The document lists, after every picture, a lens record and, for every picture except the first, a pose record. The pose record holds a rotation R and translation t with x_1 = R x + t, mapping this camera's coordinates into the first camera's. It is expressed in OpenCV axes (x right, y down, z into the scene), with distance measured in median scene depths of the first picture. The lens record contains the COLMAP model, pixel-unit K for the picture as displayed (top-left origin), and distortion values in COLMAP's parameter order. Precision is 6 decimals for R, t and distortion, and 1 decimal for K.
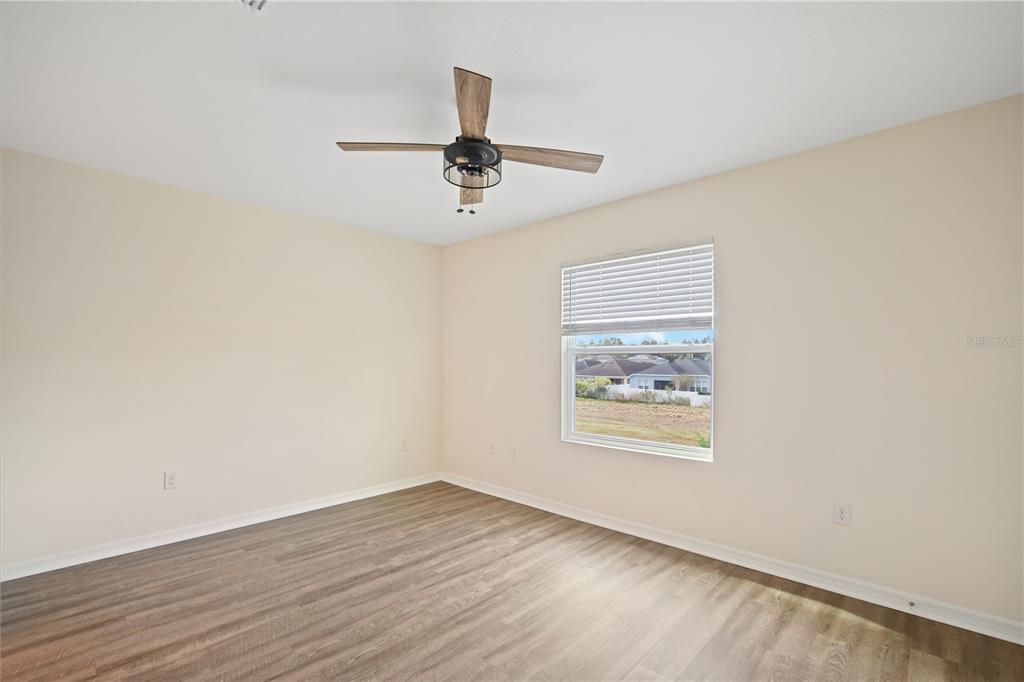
lens RADIAL K [[455.7, 0, 526.9], [0, 455.7, 365.9], [0, 0, 1]] dist [-0.004098, 0.000634]
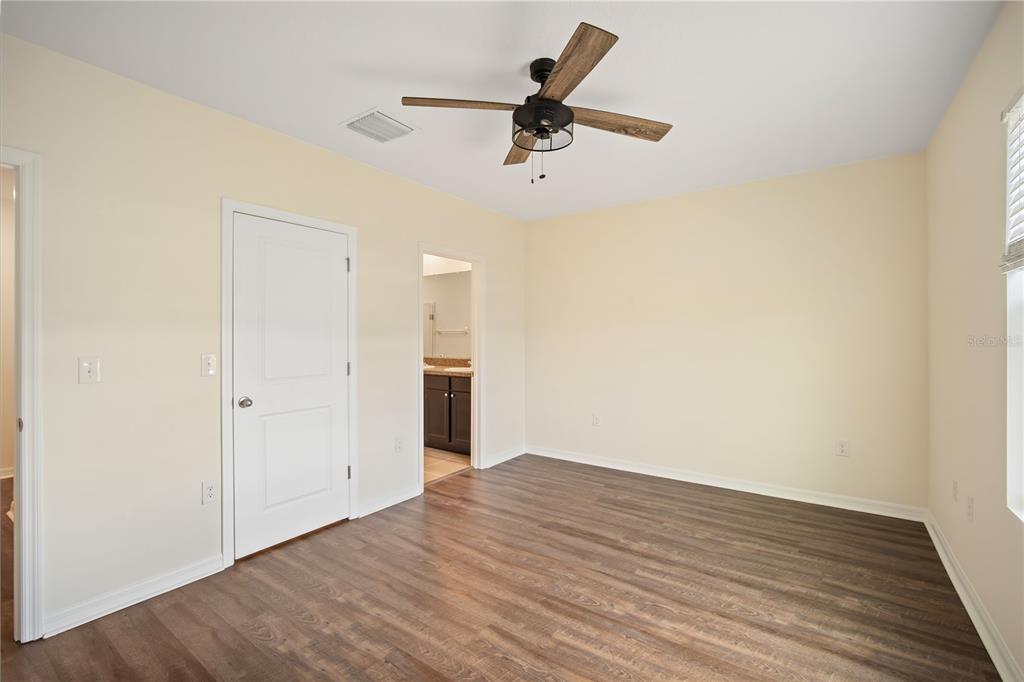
lens RADIAL K [[455.7, 0, 512.0], [0, 455.7, 339.4], [0, 0, 1]] dist [-0.004098, 0.000634]
pose [[0.108596, 0.000811, -0.994086, 0.569033], [0.000620, 0.999999, 0.000883, 0.000596], [0.994086, -0.000712, 0.108595, 0.580278]]
